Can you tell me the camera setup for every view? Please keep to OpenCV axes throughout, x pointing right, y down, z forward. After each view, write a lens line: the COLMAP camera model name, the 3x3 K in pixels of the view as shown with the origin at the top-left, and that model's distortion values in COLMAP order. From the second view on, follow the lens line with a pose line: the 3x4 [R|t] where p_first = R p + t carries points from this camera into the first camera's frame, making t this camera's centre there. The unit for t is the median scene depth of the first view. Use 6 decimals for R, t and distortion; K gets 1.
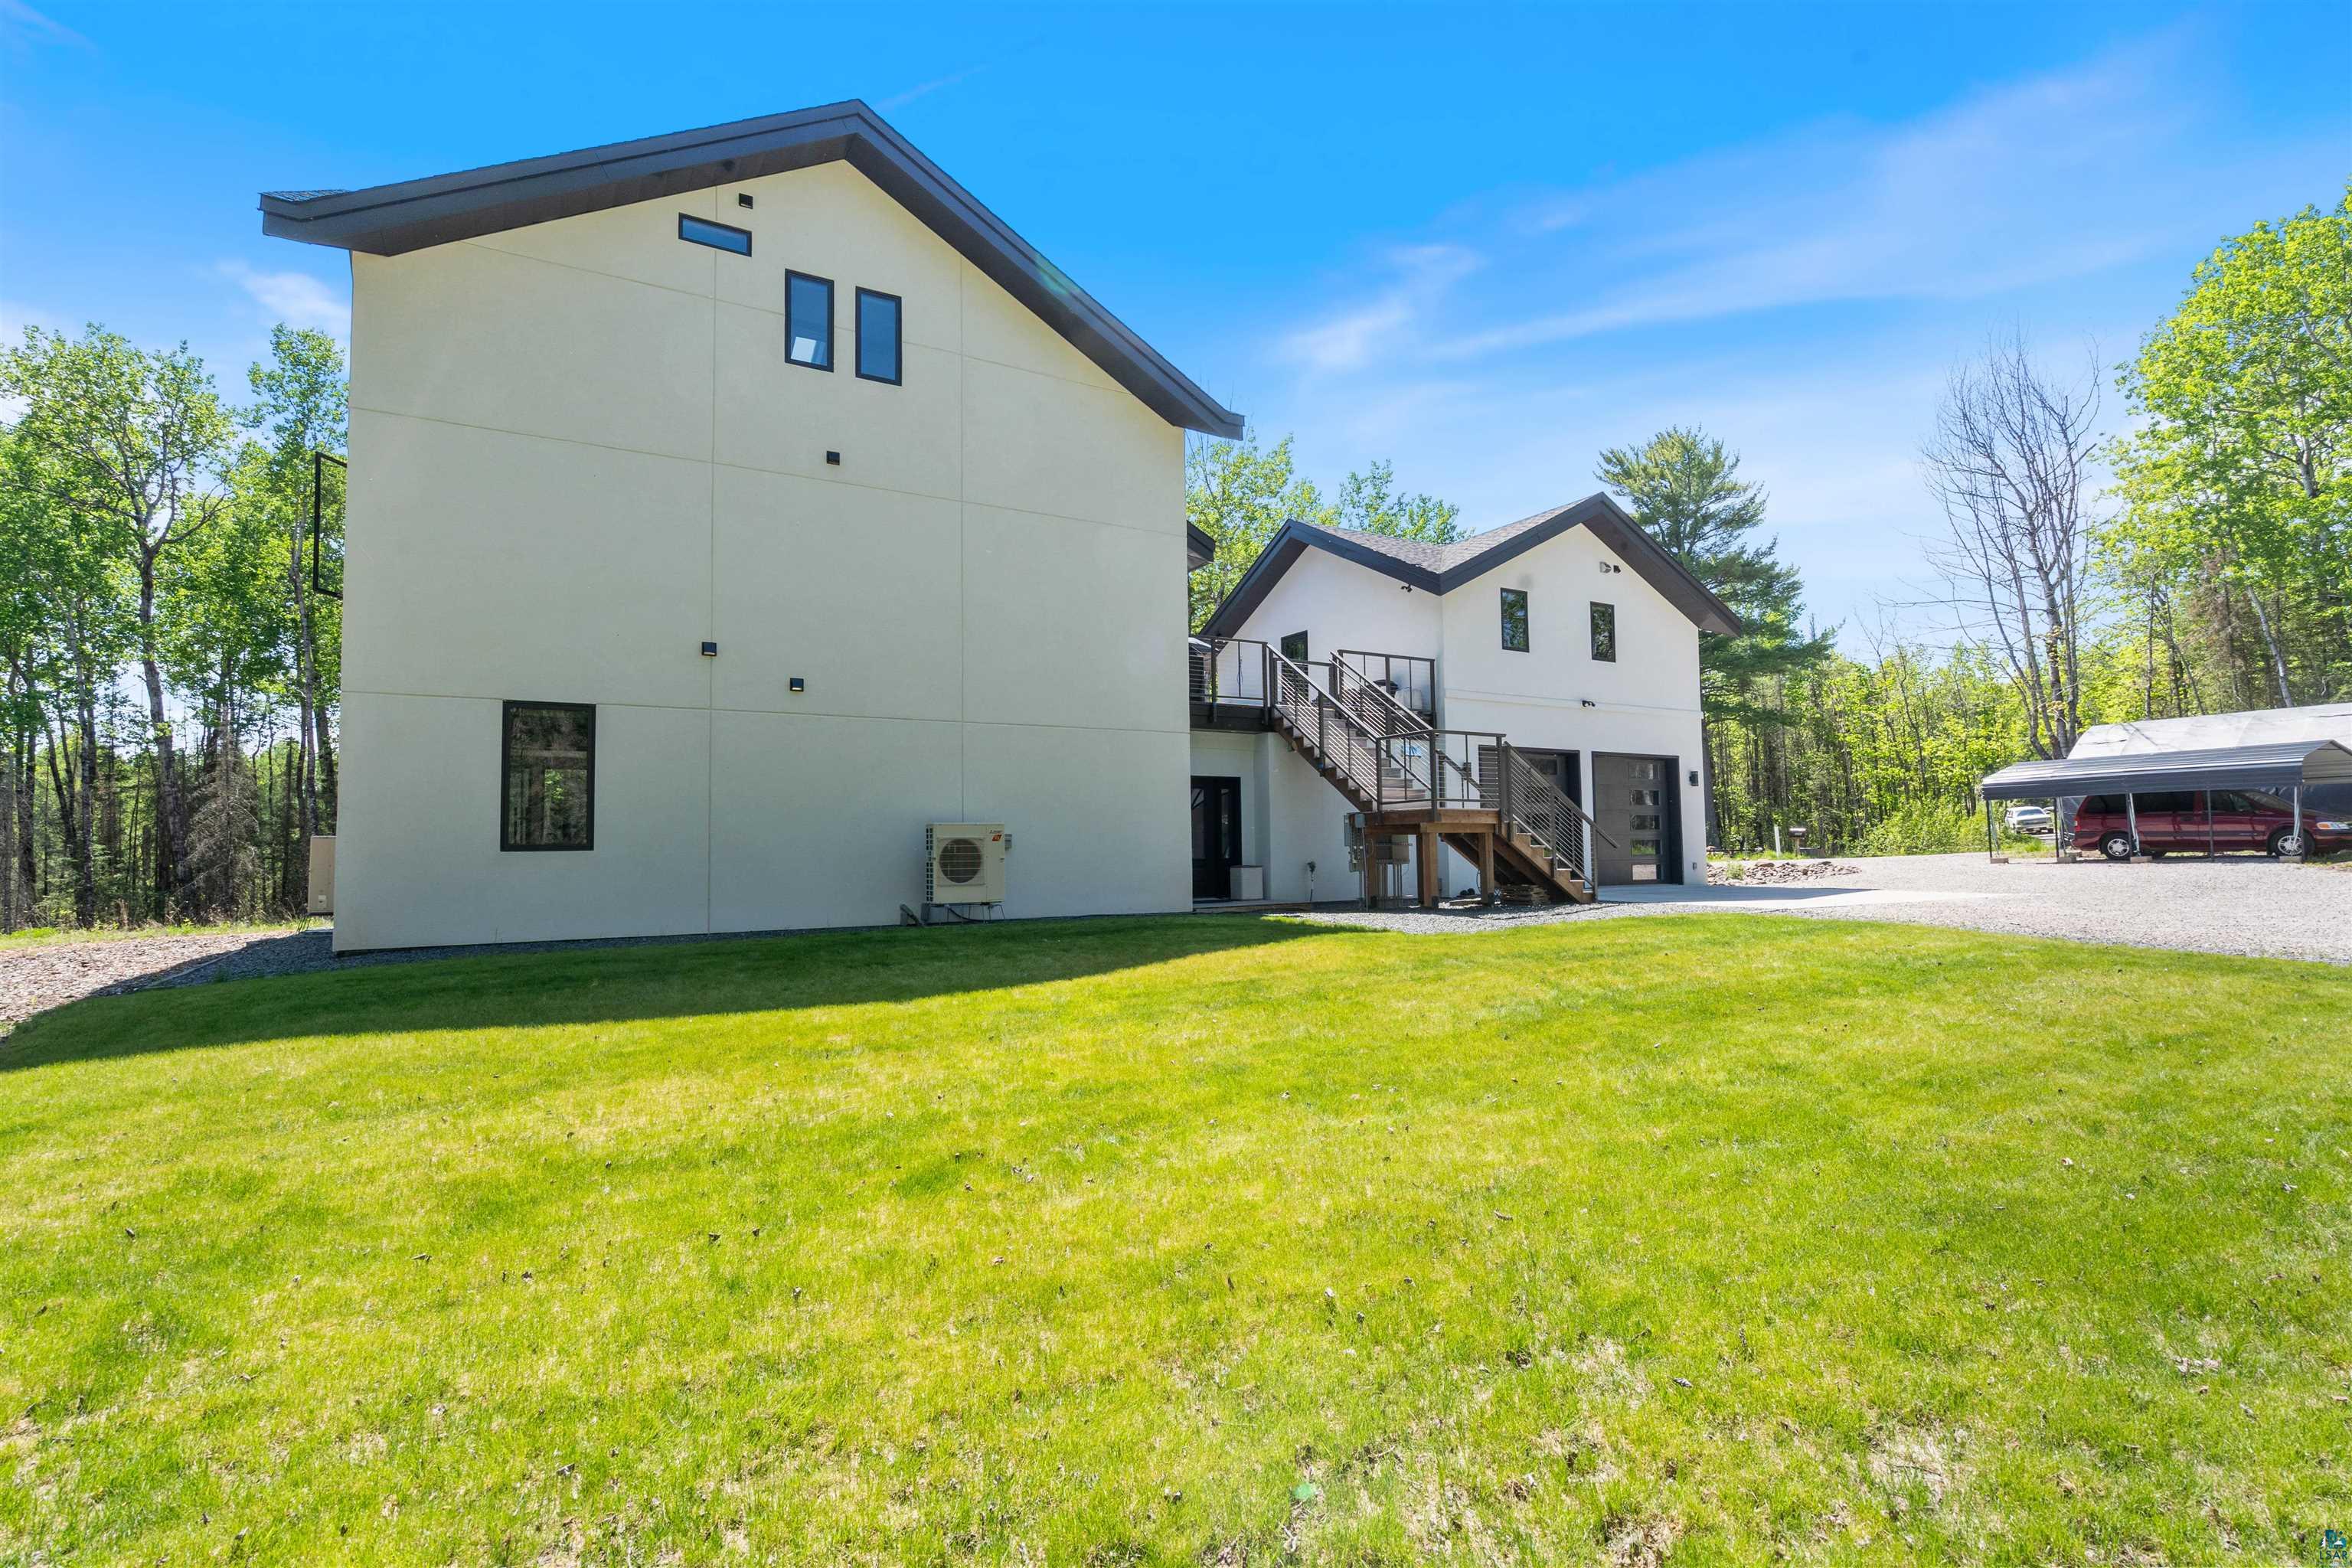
lens RADIAL K [[1136.7, 0, 1176.0], [0, 1136.7, 784.0], [0, 0, 1]] dist [-0.000915, -0.000114]
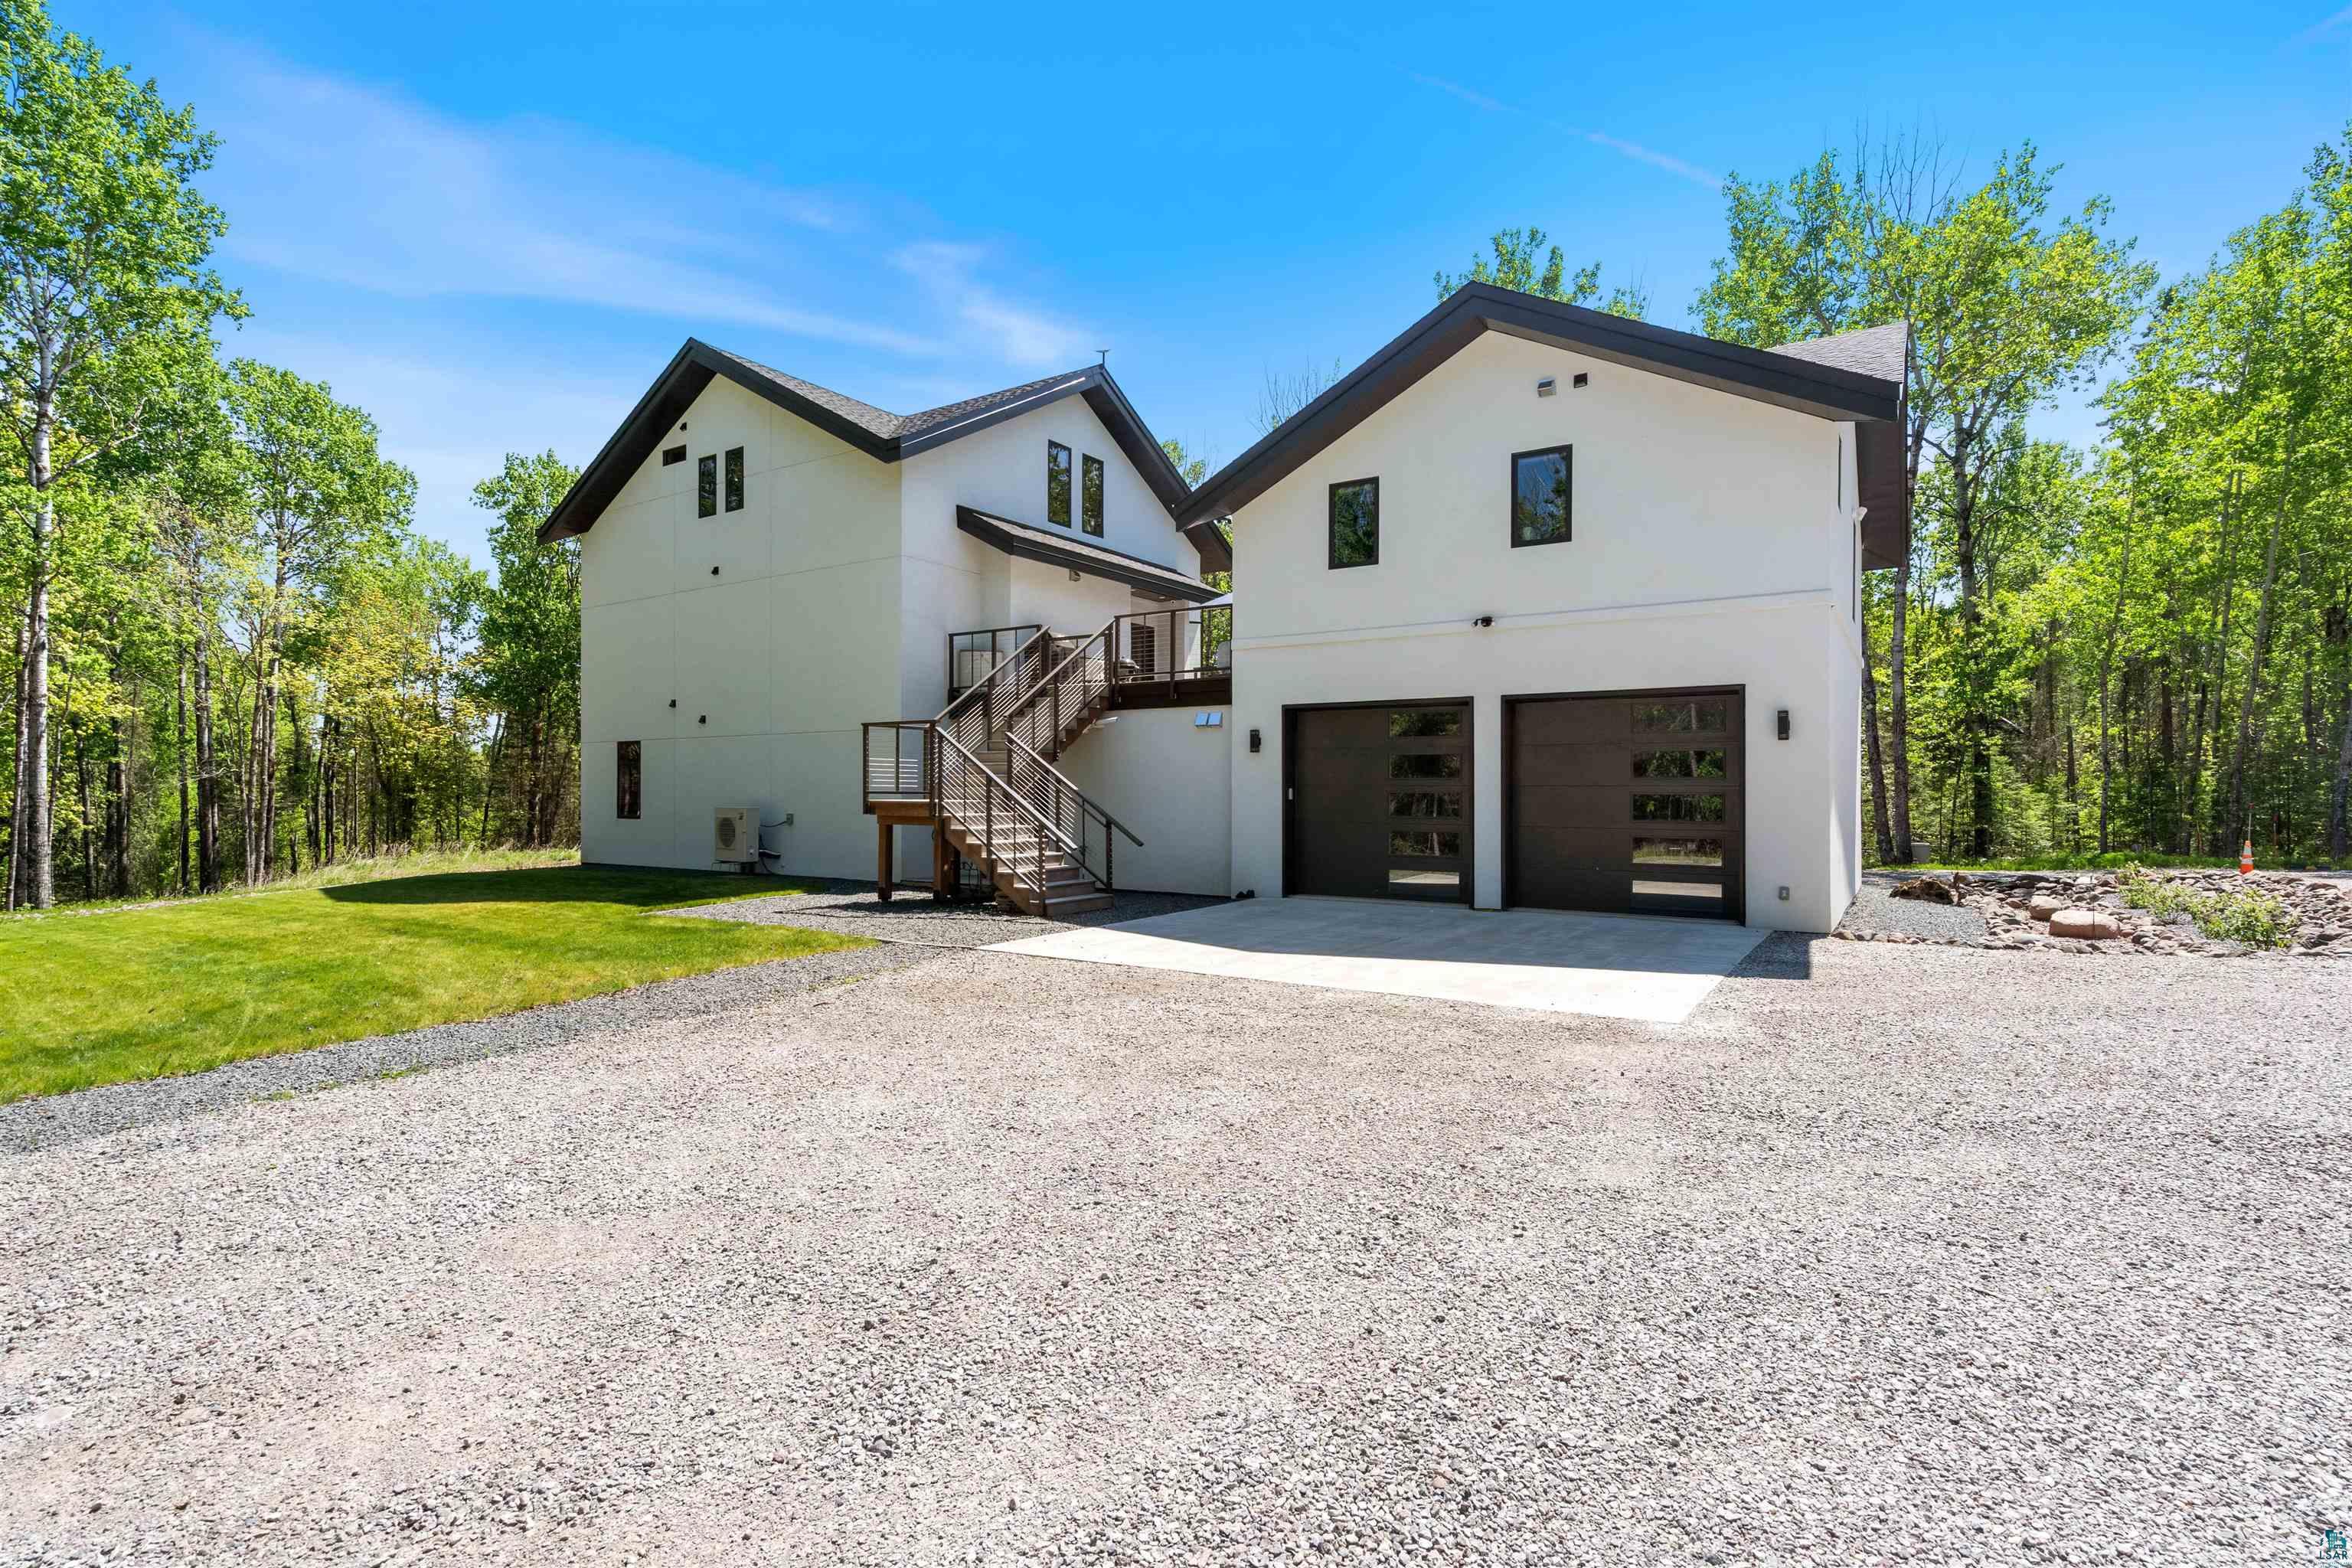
lens RADIAL K [[1136.7, 0, 1176.0], [0, 1136.7, 784.0], [0, 0, 1]] dist [-0.000915, -0.000114]
pose [[0.417905, 0.007252, -0.908462, 1.231550], [0.048716, 0.998351, 0.030379, -0.011157], [0.907184, -0.056952, 0.416862, 0.810417]]
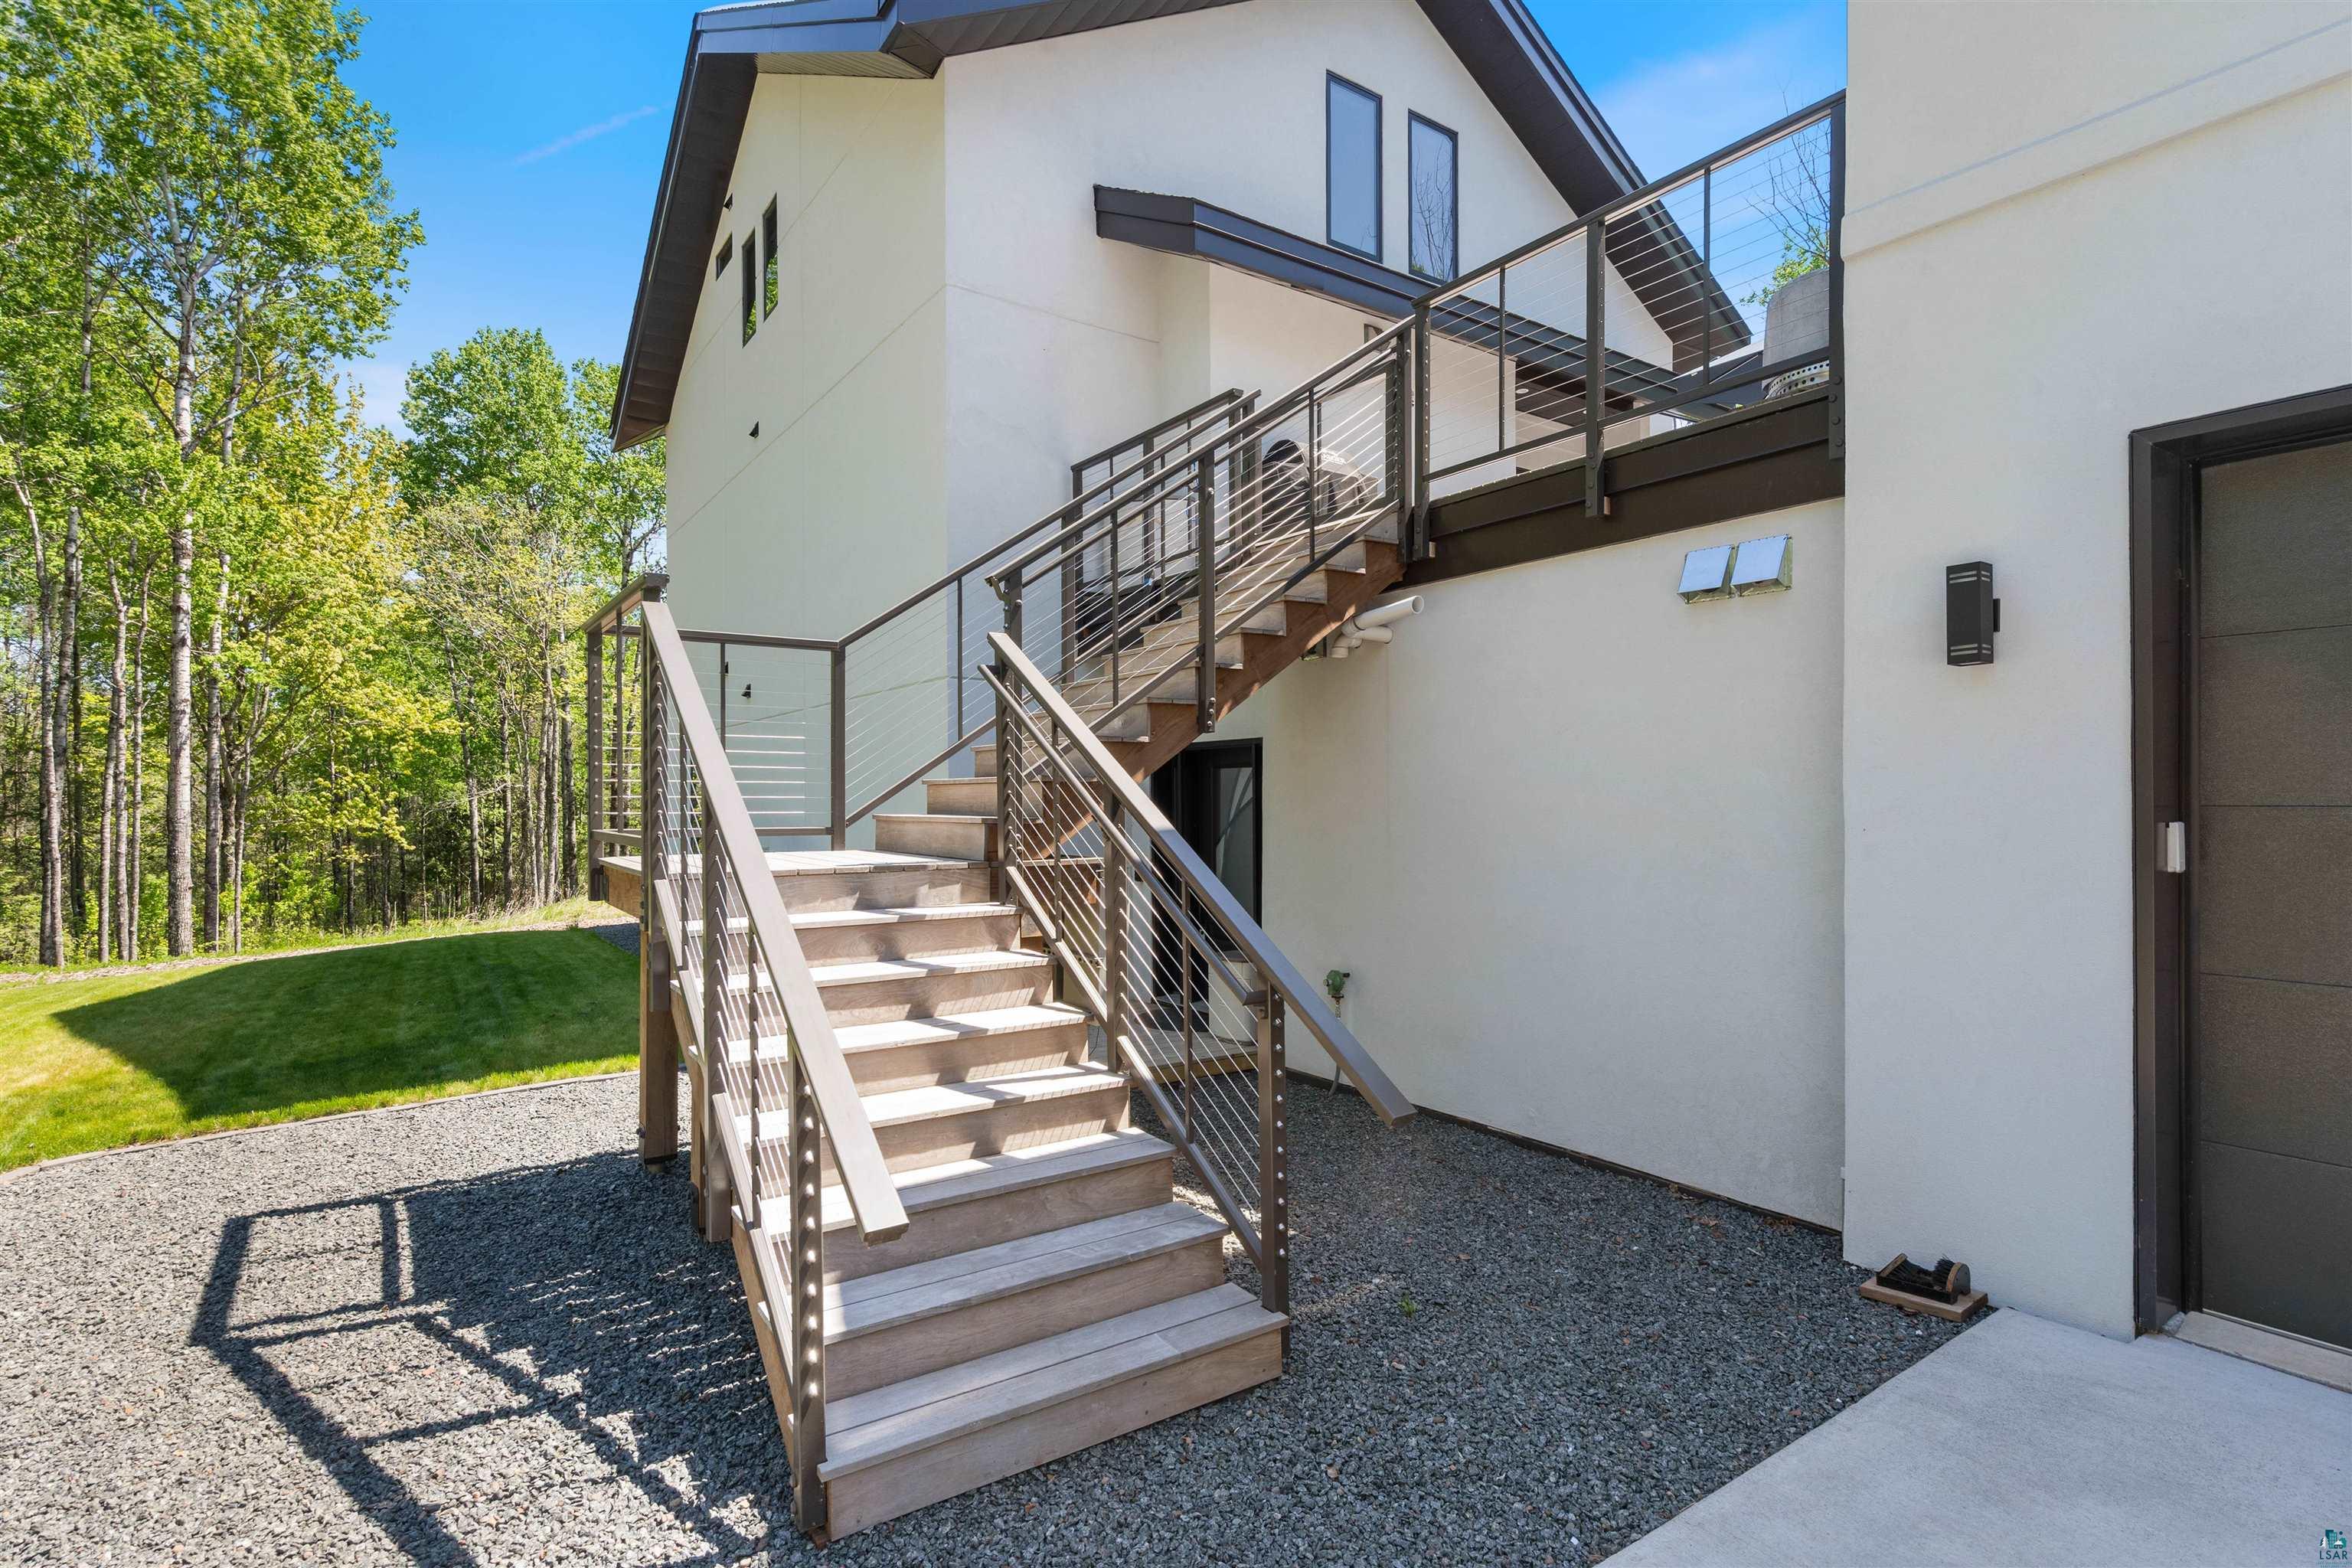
lens RADIAL K [[1136.7, 0, 1176.0], [0, 1136.7, 784.0], [0, 0, 1]] dist [-0.000915, -0.000114]
pose [[0.041679, 0.000036, -0.999131, 0.555611], [0.066973, 0.997751, 0.002830, 0.008309], [0.996884, -0.067033, 0.041583, 1.129924]]
